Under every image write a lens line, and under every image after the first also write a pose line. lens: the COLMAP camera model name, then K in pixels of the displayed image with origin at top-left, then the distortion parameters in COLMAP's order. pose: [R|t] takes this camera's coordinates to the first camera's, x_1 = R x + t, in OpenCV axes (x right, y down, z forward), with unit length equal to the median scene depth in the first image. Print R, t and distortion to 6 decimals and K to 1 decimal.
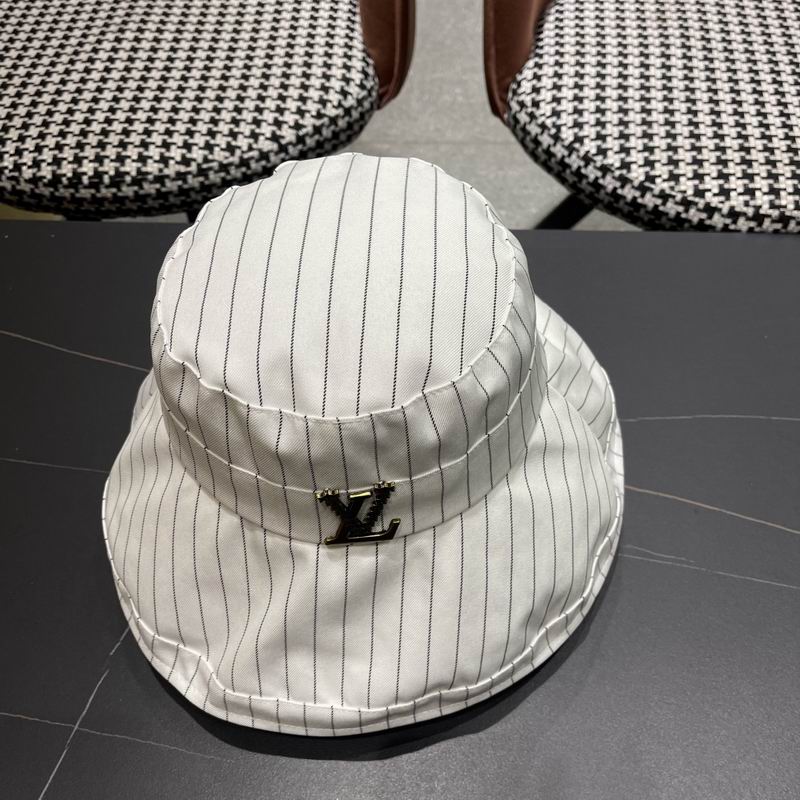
lens RADIAL K [[839.8, 0, 402.8], [0, 839.8, 412.8], [0, 0, 1]] dist [0.016969, 0.000000]
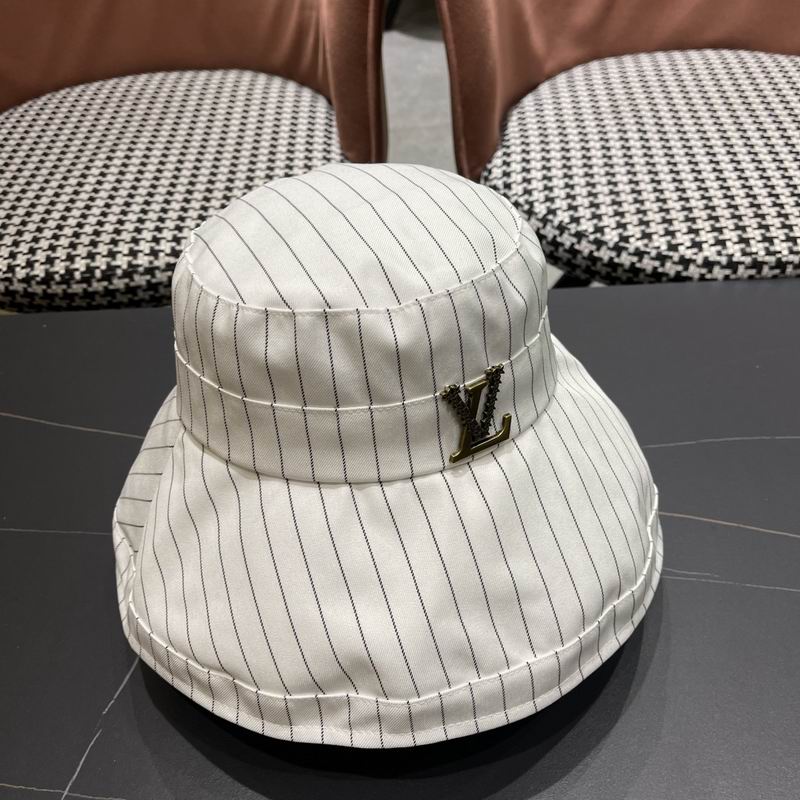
lens RADIAL K [[839.8, 0, 397.9], [0, 839.8, 412.7], [0, 0, 1]] dist [0.016969, 0.000000]
pose [[0.998059, -0.058979, 0.019975, -0.017296], [0.061714, 0.979639, -0.191044, 0.107088], [-0.008301, 0.191906, 0.981378, 0.022061]]
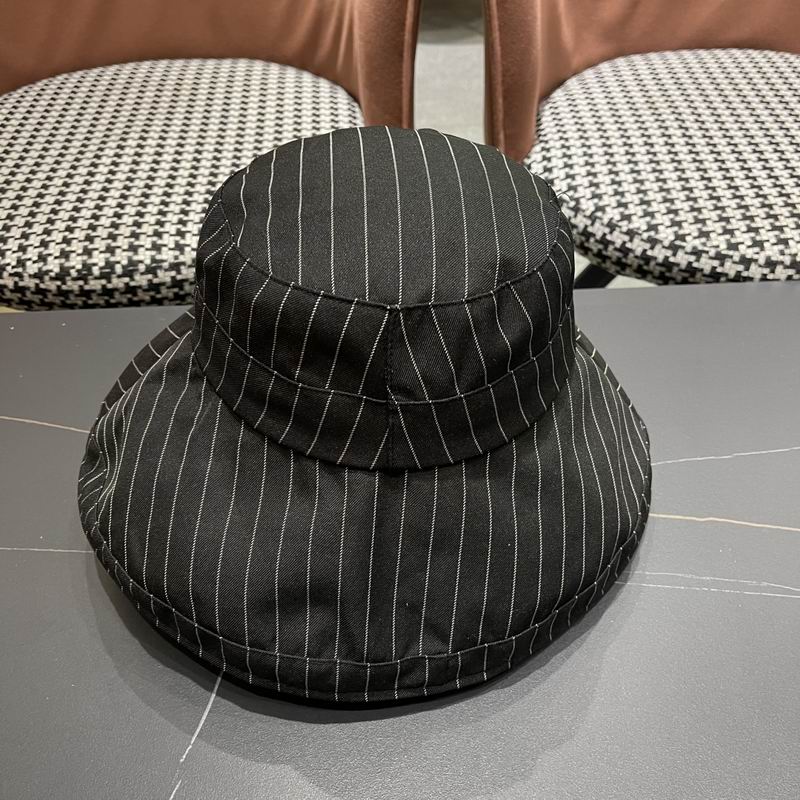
lens RADIAL K [[839.8, 0, 398.9], [0, 839.8, 406.4], [0, 0, 1]] dist [0.016969, 0.000000]
pose [[0.995083, -0.059311, 0.079318, -0.121324], [0.074236, 0.976791, -0.200918, 0.087852], [-0.065561, 0.205819, 0.976392, 0.084550]]
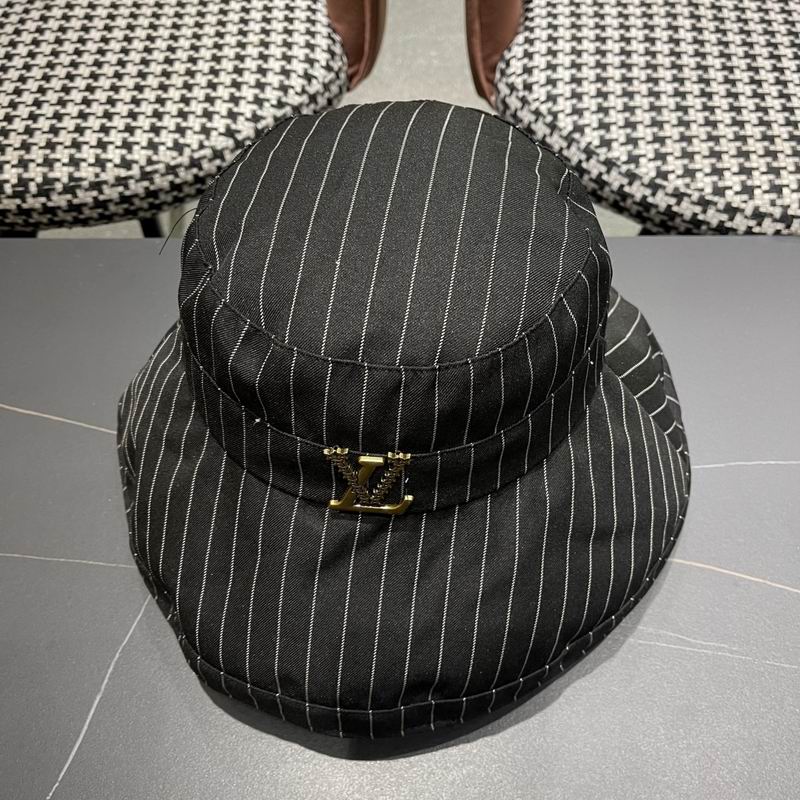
lens RADIAL K [[839.8, 0, 415.1], [0, 839.8, 405.0], [0, 0, 1]] dist [0.016969, 0.000000]
pose [[0.998770, -0.034072, 0.036009, -0.002089], [0.032363, 0.998370, 0.047012, -0.083537], [-0.037552, -0.045788, 0.998245, 0.118007]]
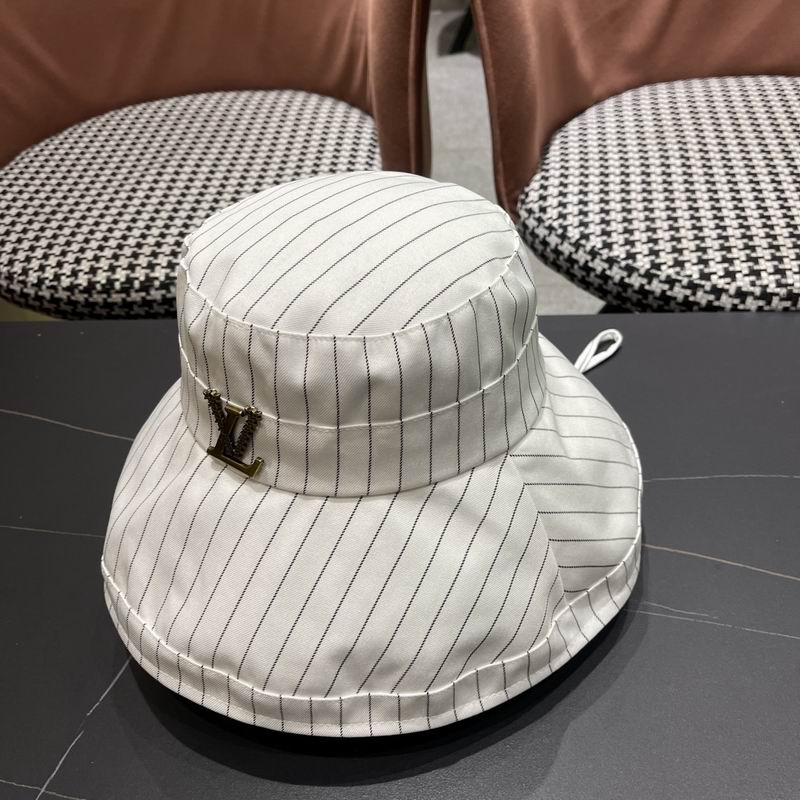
lens RADIAL K [[839.8, 0, 399.8], [0, 839.8, 405.3], [0, 0, 1]] dist [0.016969, 0.000000]
pose [[0.998080, -0.015282, -0.060024, 0.039953], [0.001631, 0.975233, -0.221174, 0.106000], [0.061918, 0.220651, 0.973385, 0.021948]]
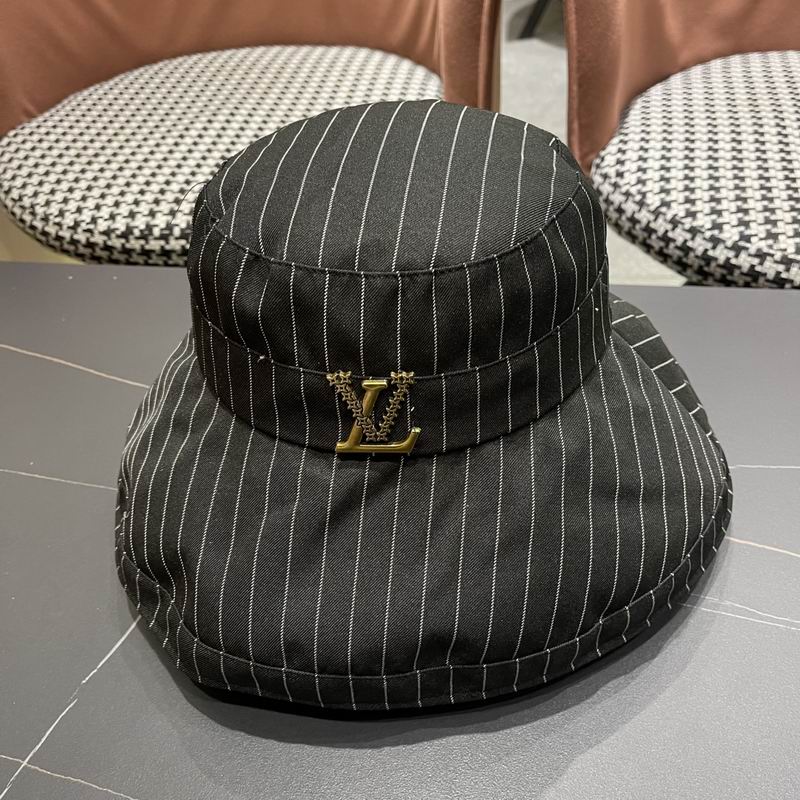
lens RADIAL K [[839.8, 0, 406.7], [0, 839.8, 407.9], [0, 0, 1]] dist [0.016969, 0.000000]
pose [[0.993773, 0.047392, -0.100838, 0.026369], [-0.068505, 0.973646, -0.217534, 0.121352], [0.087871, 0.223087, 0.970830, 0.108256]]
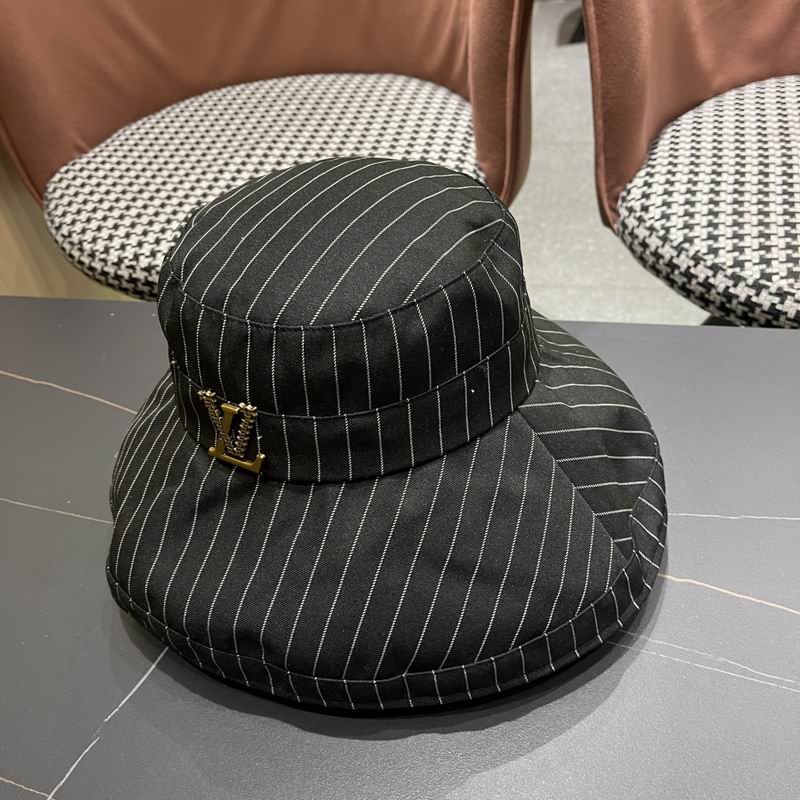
lens RADIAL K [[839.8, 0, 411.7], [0, 839.8, 404.2], [0, 0, 1]] dist [0.016969, 0.000000]
pose [[0.984926, 0.051013, -0.165284, 0.067017], [-0.085479, 0.974242, -0.208678, 0.079614], [0.150381, 0.219661, 0.963916, 0.077690]]
